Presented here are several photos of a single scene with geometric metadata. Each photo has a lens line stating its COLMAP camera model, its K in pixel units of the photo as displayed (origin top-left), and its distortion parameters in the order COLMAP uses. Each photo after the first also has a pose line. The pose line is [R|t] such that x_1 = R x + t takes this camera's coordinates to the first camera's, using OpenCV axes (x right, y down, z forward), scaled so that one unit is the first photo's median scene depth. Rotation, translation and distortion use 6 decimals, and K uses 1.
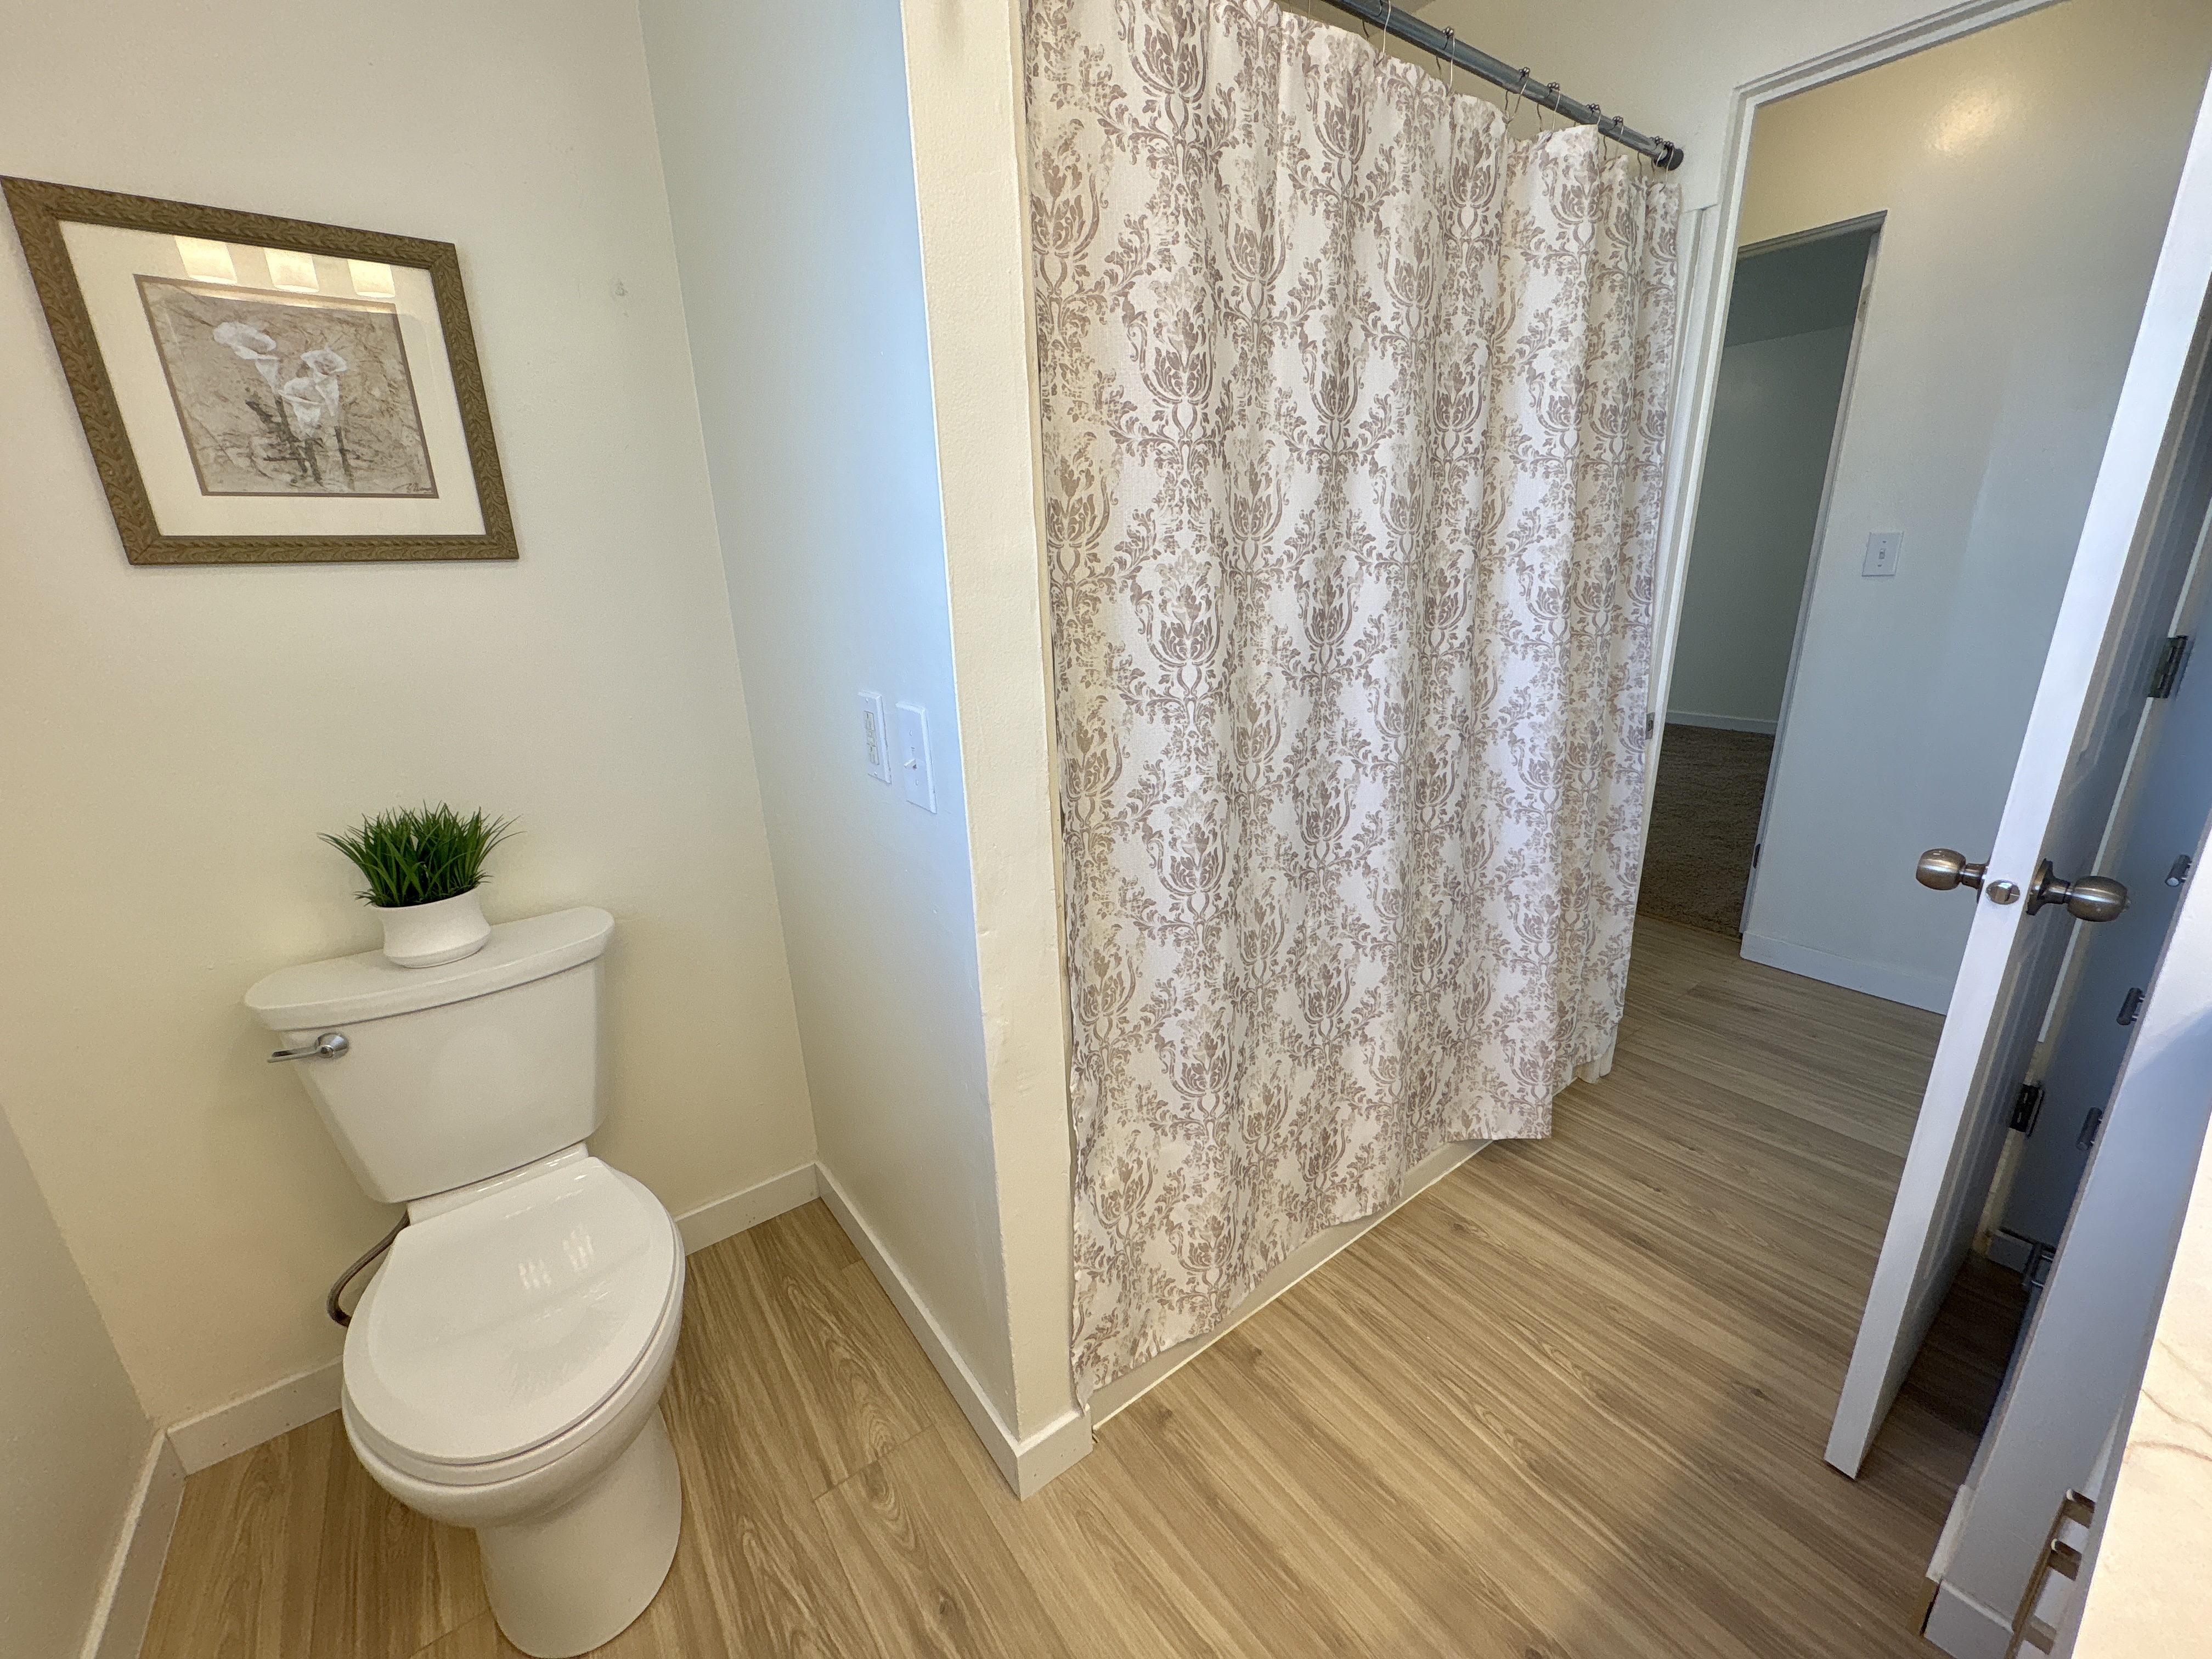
lens RADIAL K [[878.9, 0, 1104.1], [0, 878.9, 829.4], [0, 0, 1]] dist [0.000470, 0.000044]
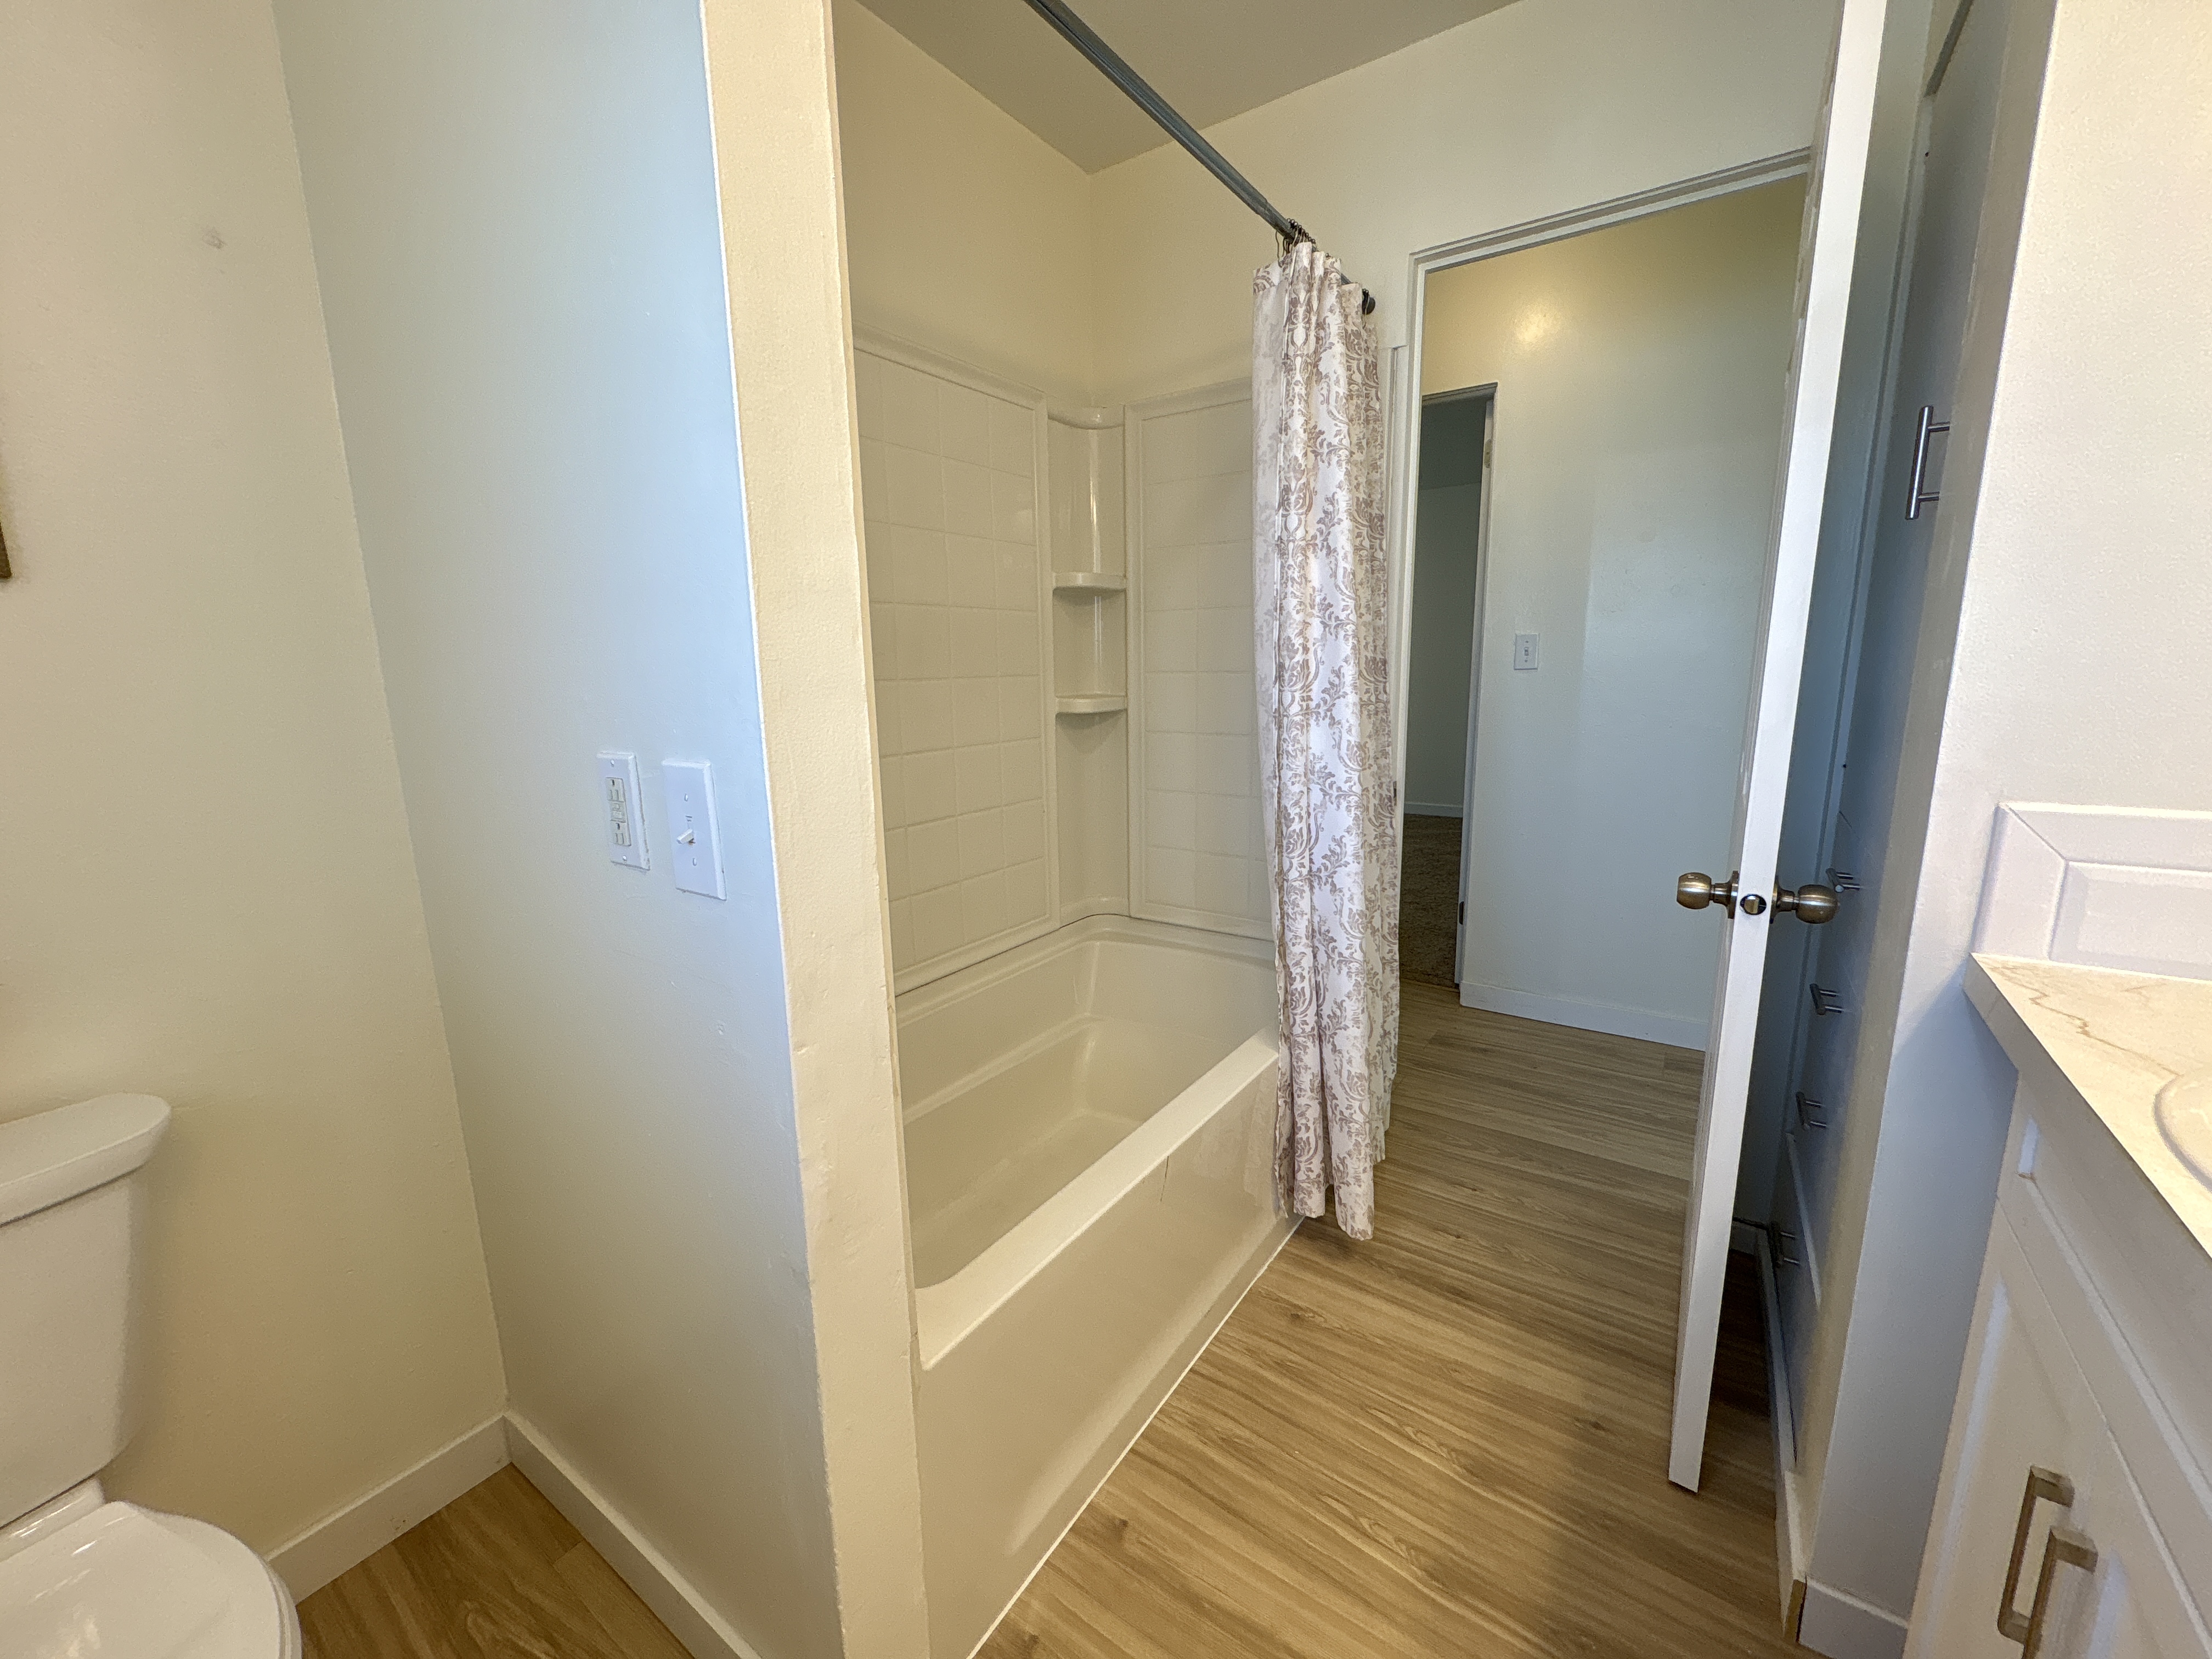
lens RADIAL K [[878.9, 0, 1104.1], [0, 878.9, 829.4], [0, 0, 1]] dist [0.000470, 0.000044]
pose [[0.948140, -0.041722, 0.315102, -0.078800], [0.080213, 0.990669, -0.110189, 0.021515], [-0.307565, 0.129750, 0.942639, 0.113292]]
